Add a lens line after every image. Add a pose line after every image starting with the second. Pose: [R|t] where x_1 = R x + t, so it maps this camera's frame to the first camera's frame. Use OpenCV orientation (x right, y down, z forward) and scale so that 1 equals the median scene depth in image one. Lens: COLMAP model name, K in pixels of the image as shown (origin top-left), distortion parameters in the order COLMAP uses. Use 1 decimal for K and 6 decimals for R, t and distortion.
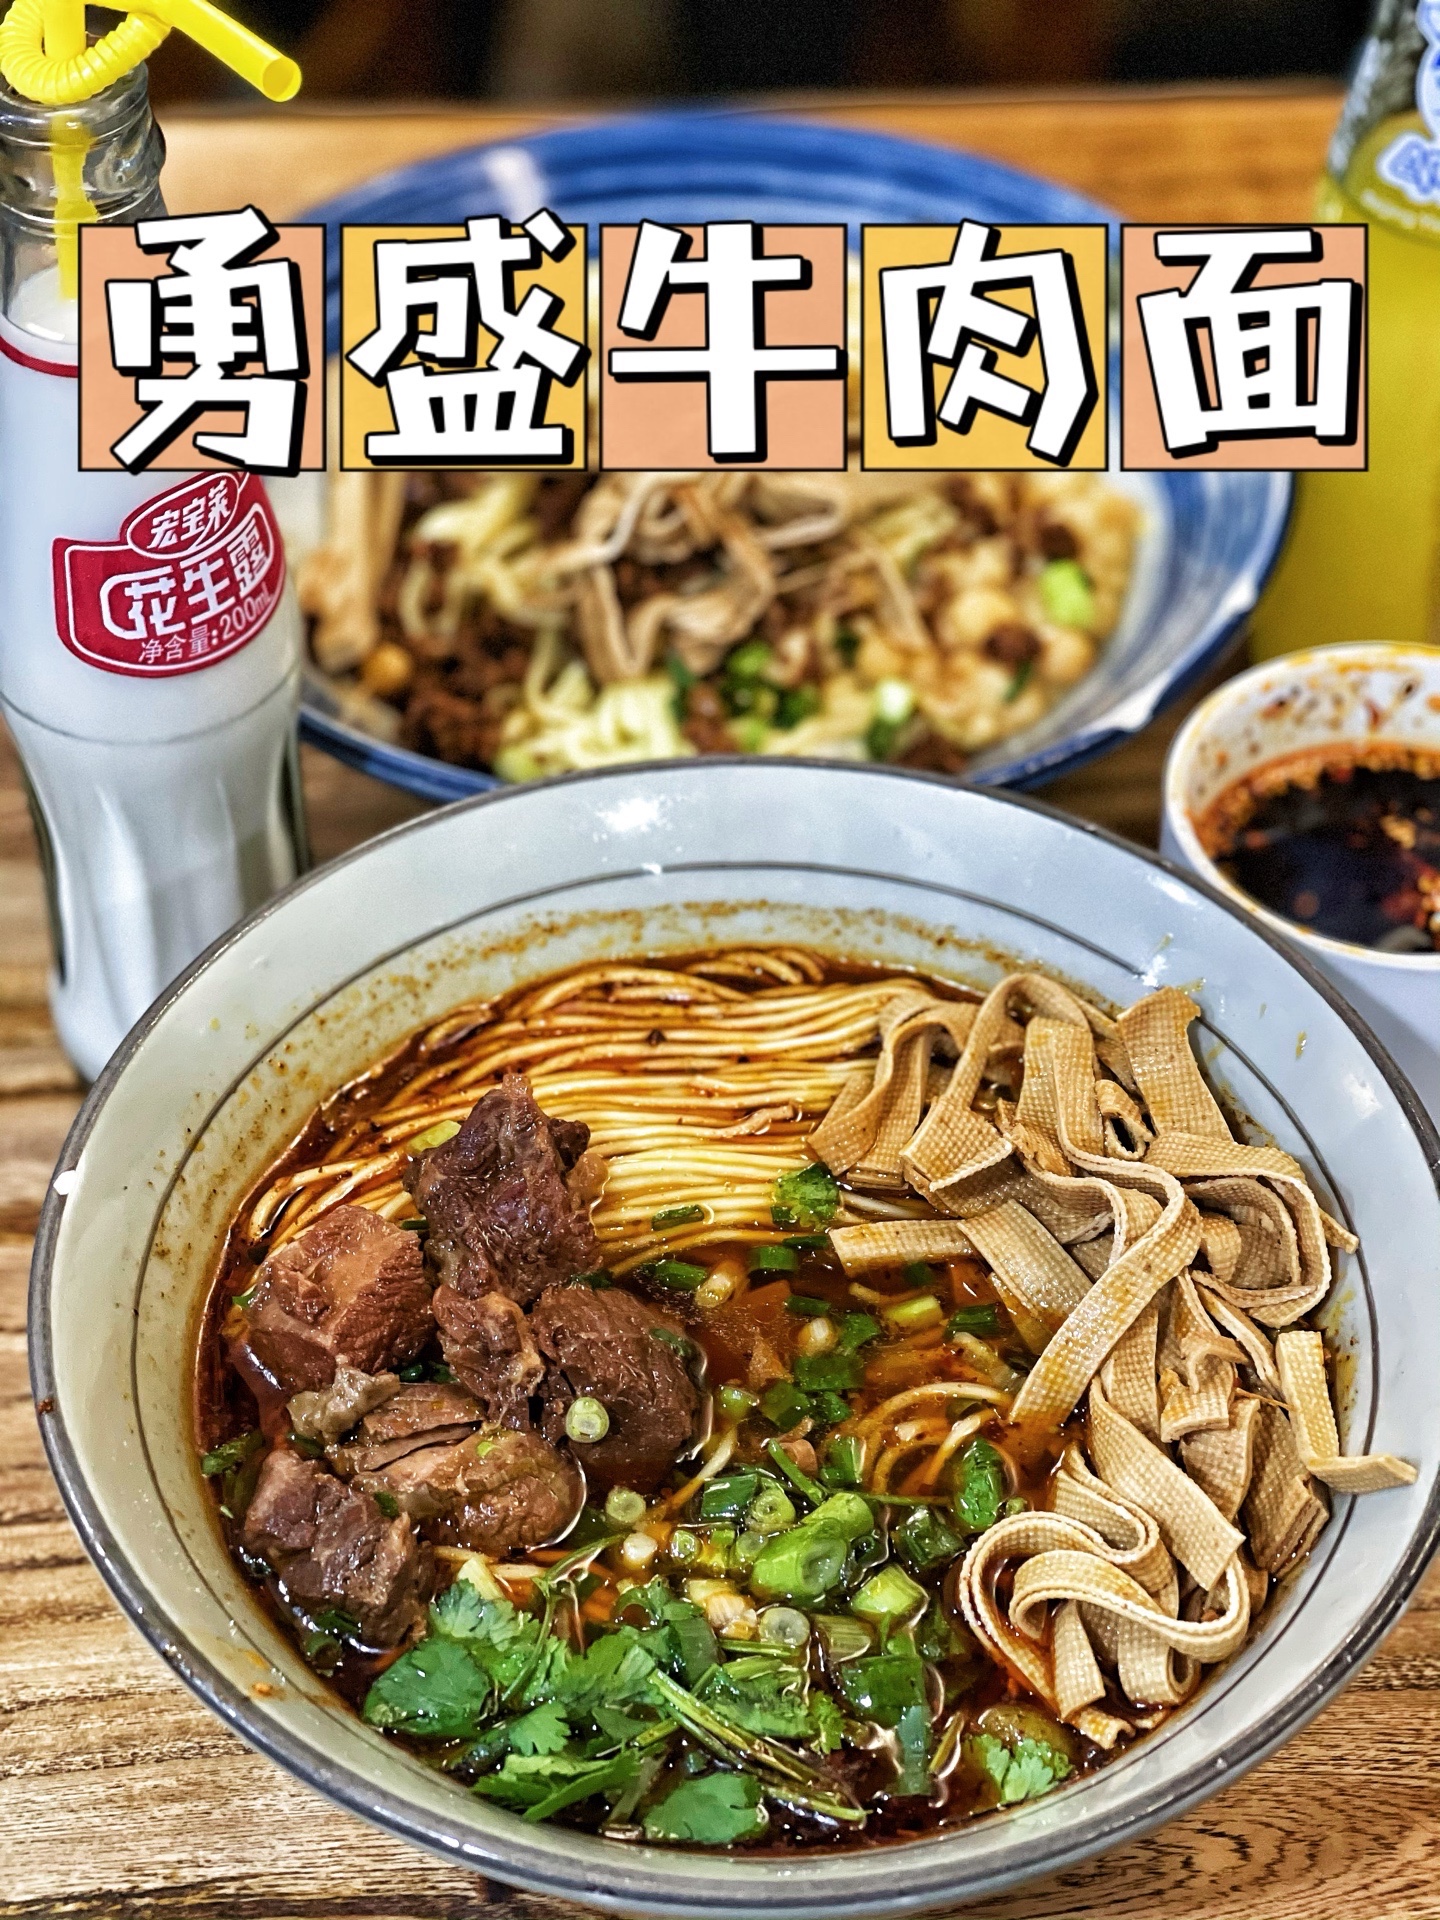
lens RADIAL K [[3563.0, 0, 720.0], [0, 3563.0, 960.0], [0, 0, 1]] dist [0.163826, -0.079280]
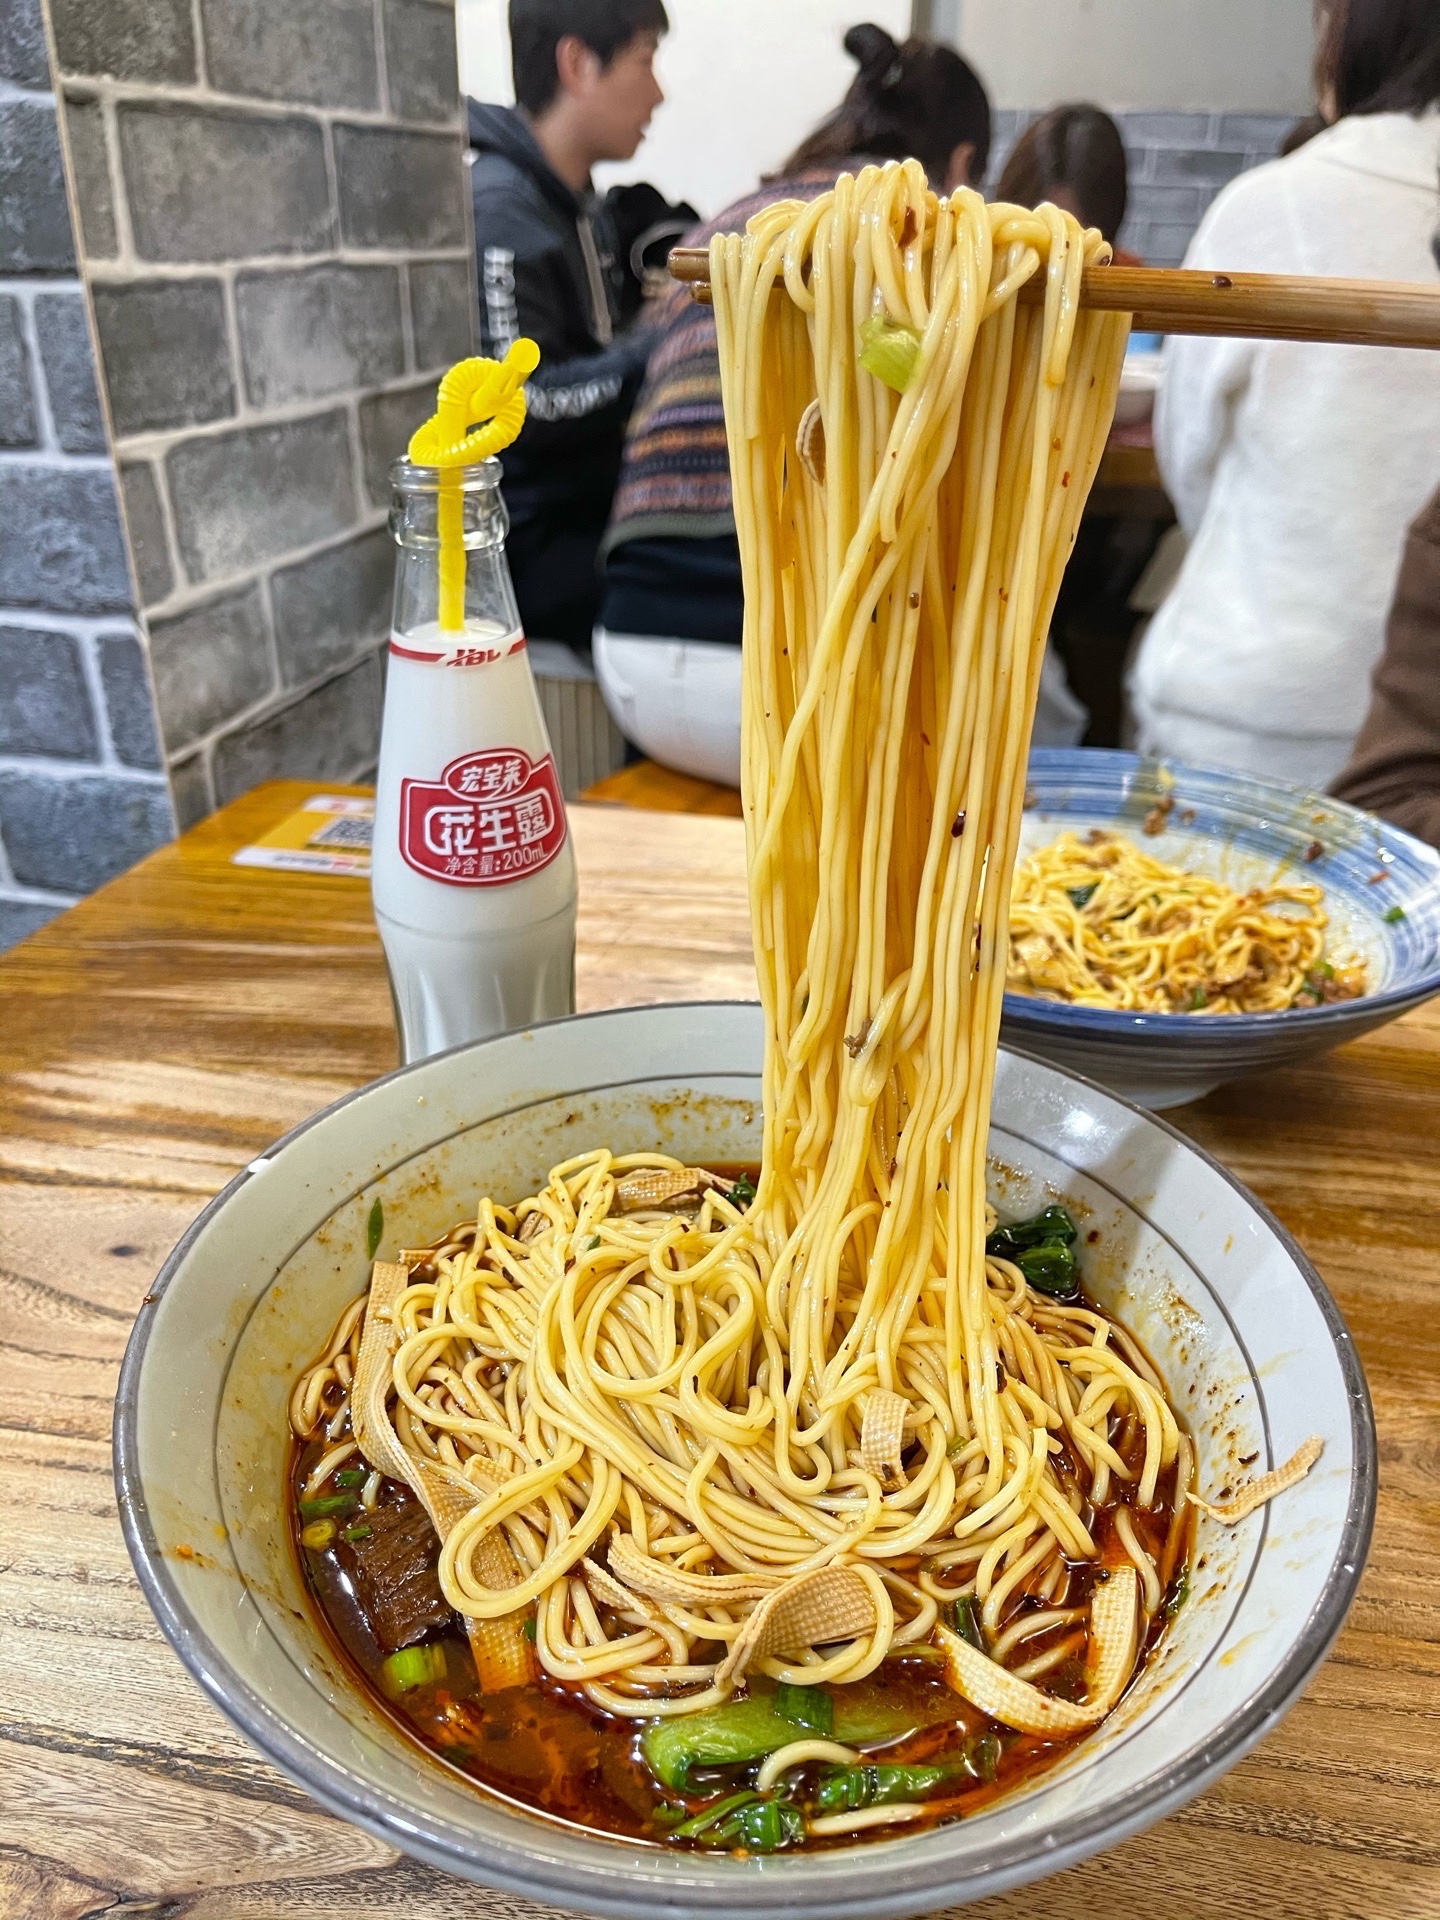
lens RADIAL K [[1464.2, 0, 722.8], [0, 1464.2, 986.3], [0, 0, 1]] dist [0.066241, -0.120976]
pose [[0.967023, 0.125006, -0.221901, 0.094718], [-0.185829, 0.942111, -0.279095, 0.113784], [0.174167, 0.311127, 0.934273, 0.465354]]
